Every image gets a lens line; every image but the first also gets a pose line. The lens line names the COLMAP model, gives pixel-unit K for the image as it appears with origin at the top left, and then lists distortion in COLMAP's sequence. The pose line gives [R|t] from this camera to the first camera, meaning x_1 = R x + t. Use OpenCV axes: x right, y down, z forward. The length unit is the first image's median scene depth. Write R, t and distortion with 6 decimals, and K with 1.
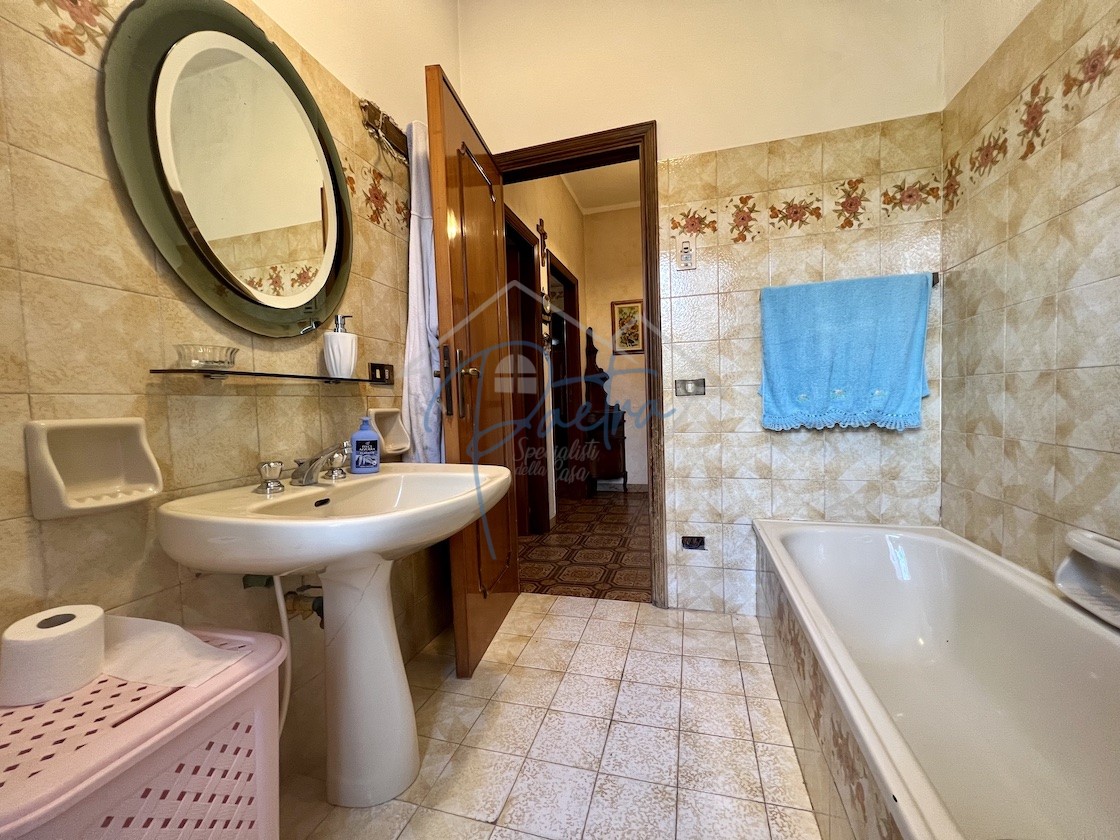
lens RADIAL K [[446.9, 0, 561.7], [0, 446.9, 418.0], [0, 0, 1]] dist [-0.001806, 0.000014]
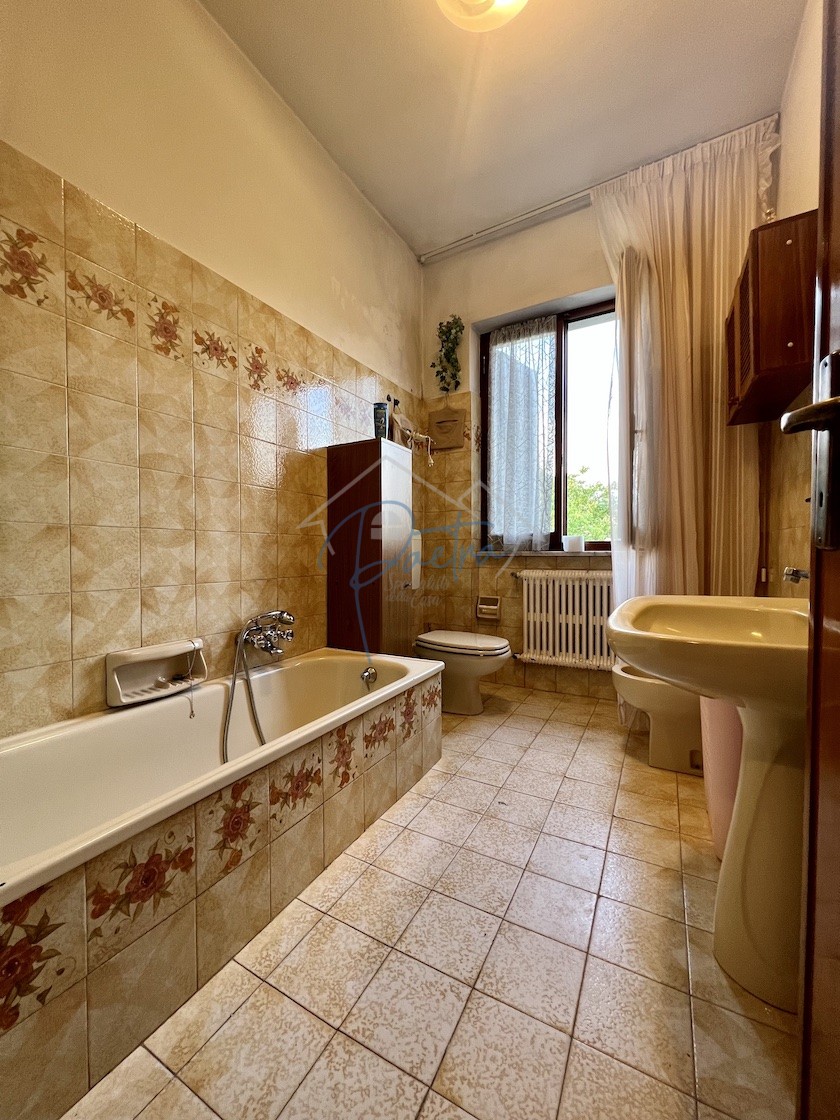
lens RADIAL K [[446.9, 0, 415.3], [0, 446.9, 557.5], [0, 0, 1]] dist [-0.001806, 0.000014]
pose [[-0.973417, 0.032320, 0.226750, 0.020342], [0.042971, 0.998185, 0.042196, -0.035817], [-0.224974, 0.050818, -0.973039, 1.843515]]
